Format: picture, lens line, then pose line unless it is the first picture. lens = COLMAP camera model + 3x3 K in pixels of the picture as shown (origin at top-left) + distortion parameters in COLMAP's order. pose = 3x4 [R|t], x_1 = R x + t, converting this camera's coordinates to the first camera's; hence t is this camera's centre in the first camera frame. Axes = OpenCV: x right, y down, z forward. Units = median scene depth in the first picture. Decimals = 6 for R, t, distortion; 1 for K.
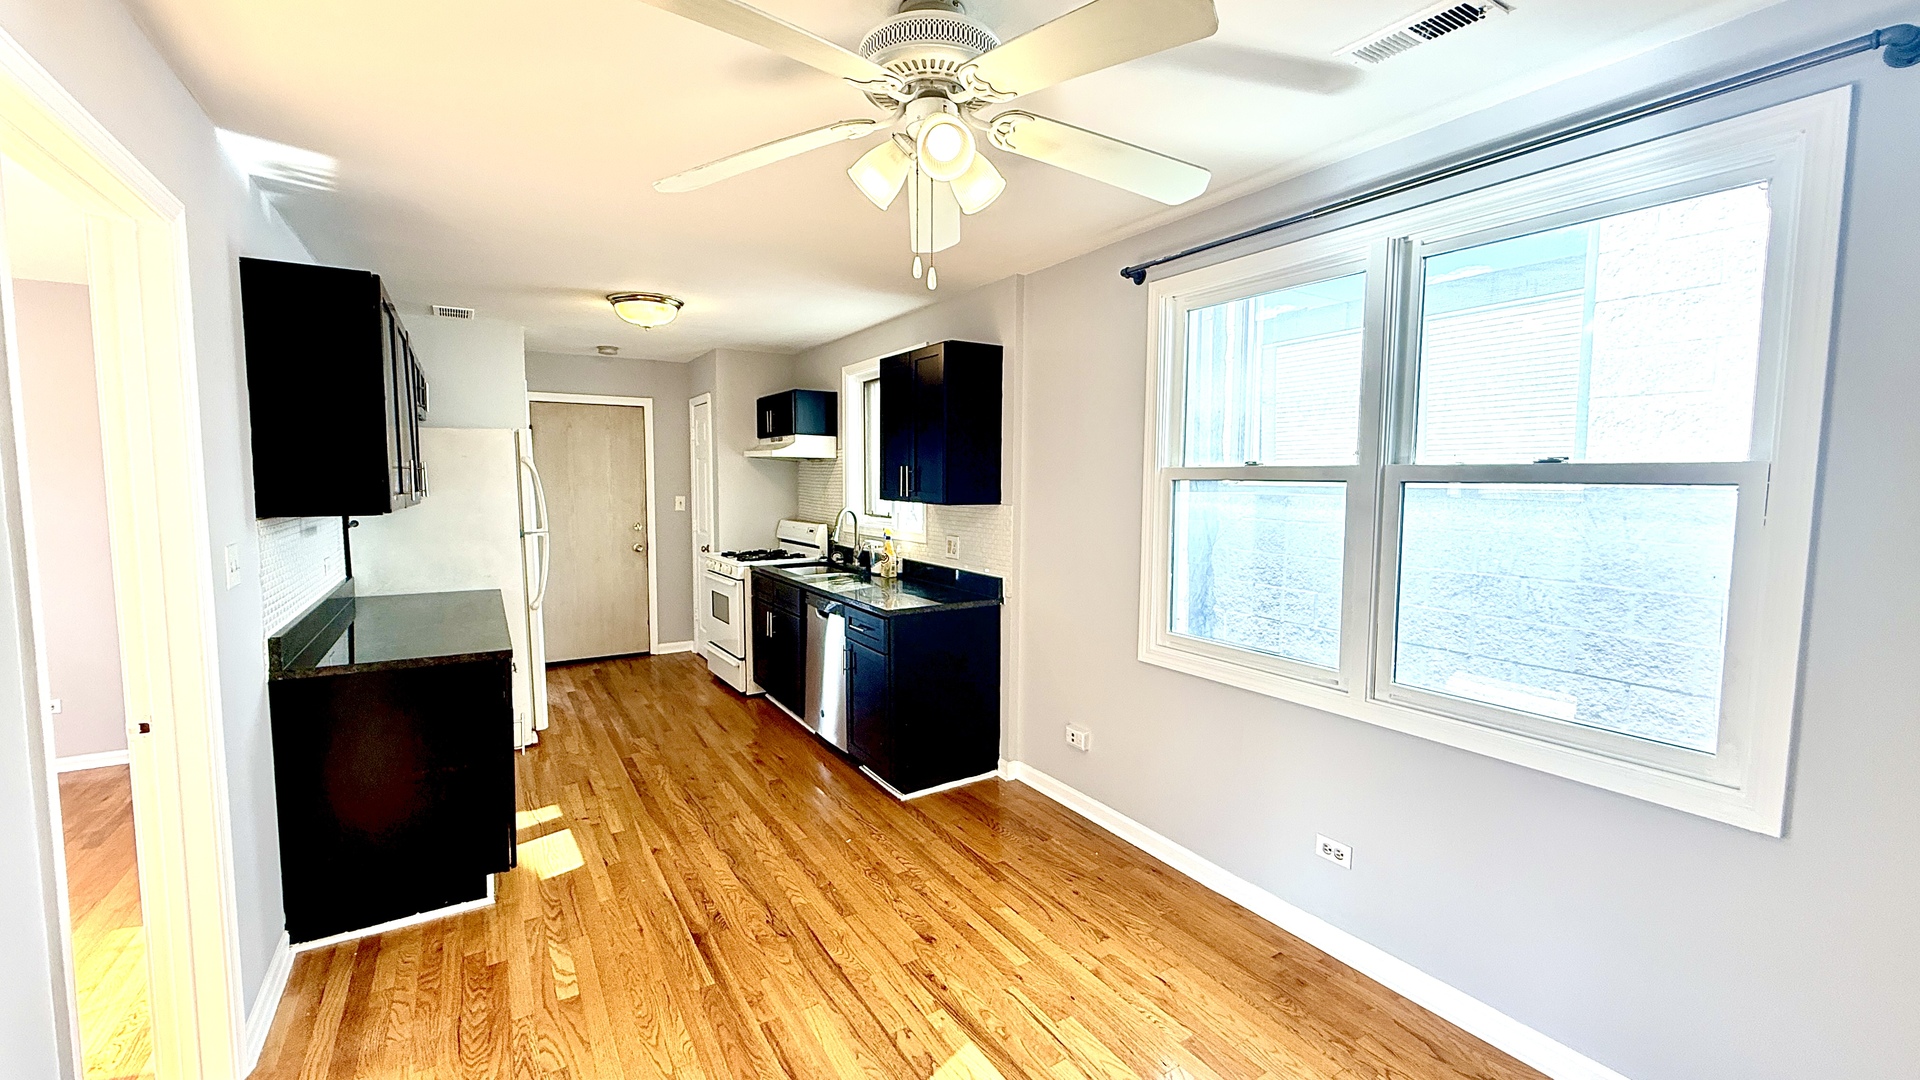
lens RADIAL K [[764.7, 0, 954.2], [0, 764.7, 535.2], [0, 0, 1]] dist [0.000230, 0.000647]
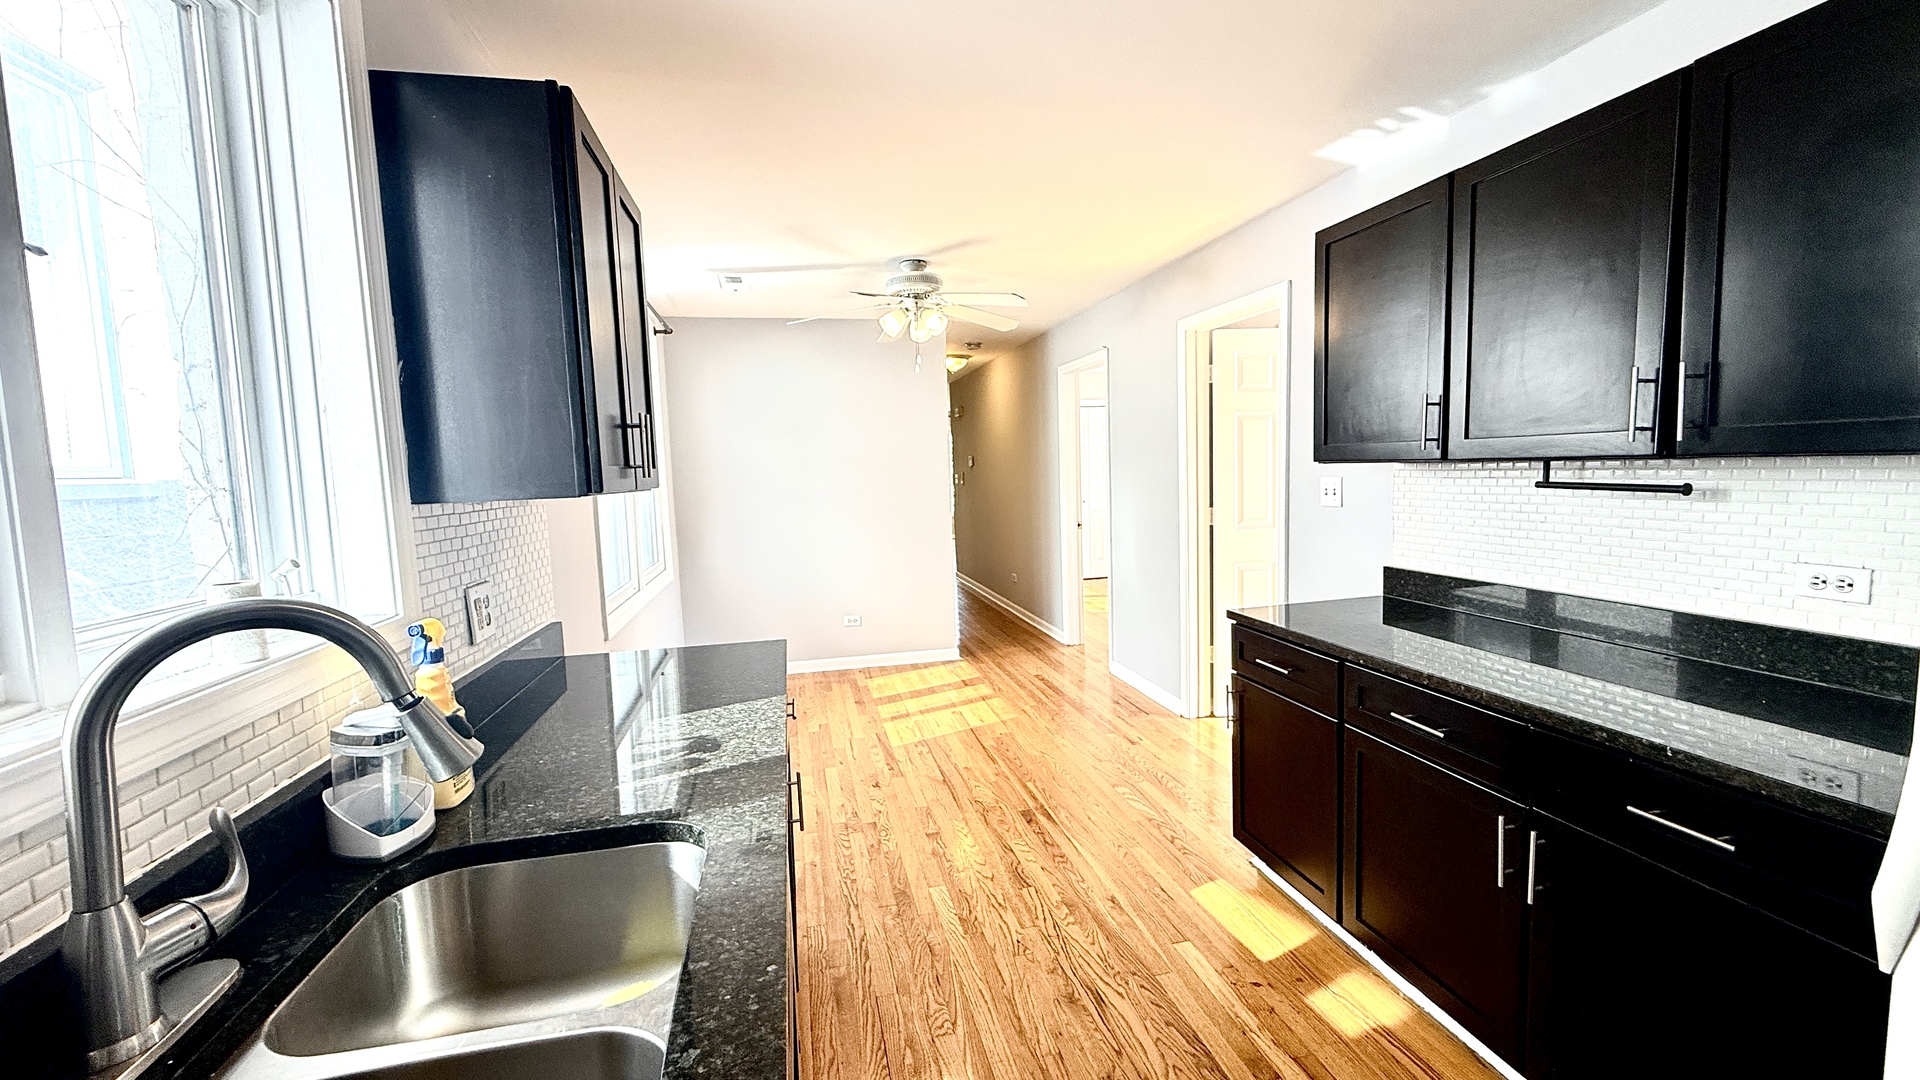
lens RADIAL K [[764.7, 0, 954.2], [0, 764.7, 535.2], [0, 0, 1]] dist [0.000230, 0.000647]
pose [[-0.941320, -0.000328, 0.337516, -0.482910], [0.057651, 0.985147, 0.161743, -0.097825], [-0.332556, 0.171710, -0.927320, 1.657200]]
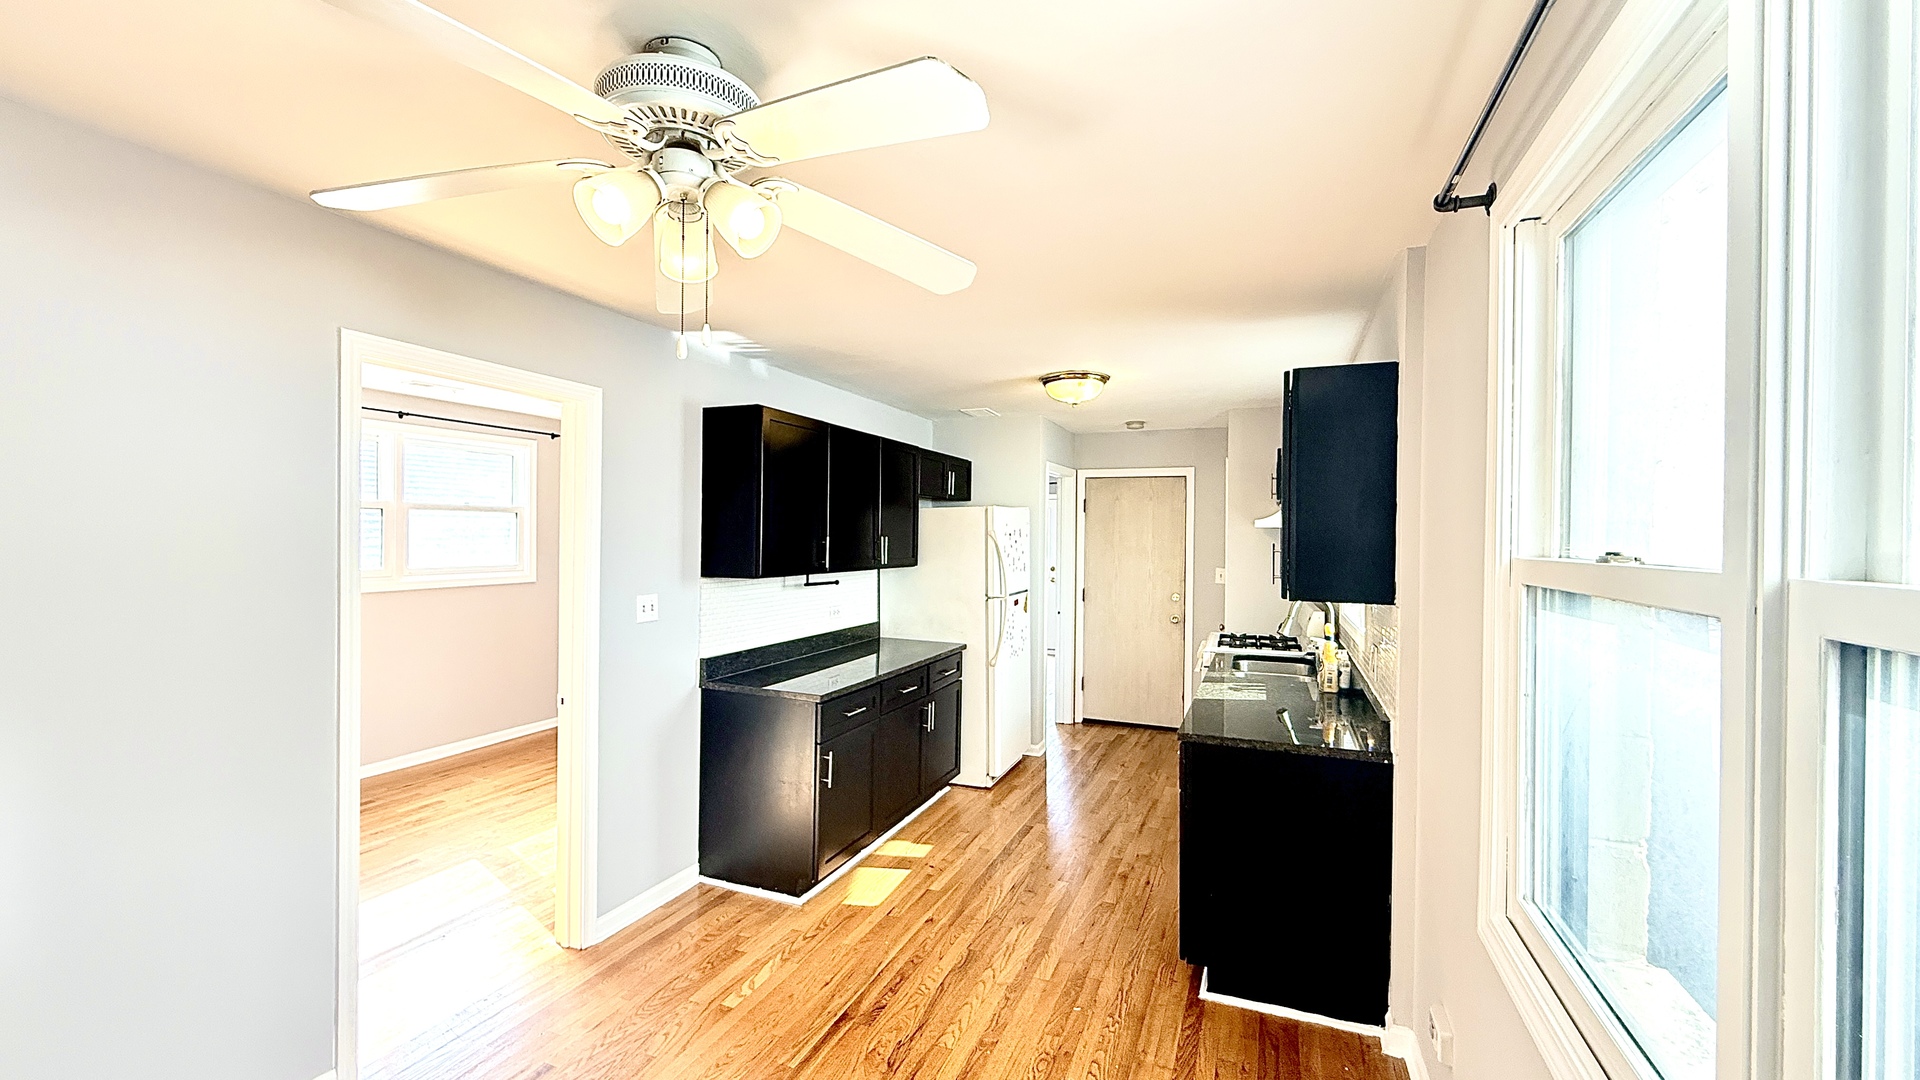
lens RADIAL K [[764.7, 0, 954.2], [0, 764.7, 535.2], [0, 0, 1]] dist [0.000230, 0.000647]
pose [[0.578881, 0.003245, -0.815406, 0.433347], [-0.070837, 0.996412, -0.046324, -0.049710], [0.812329, 0.084577, 0.577034, 0.380632]]
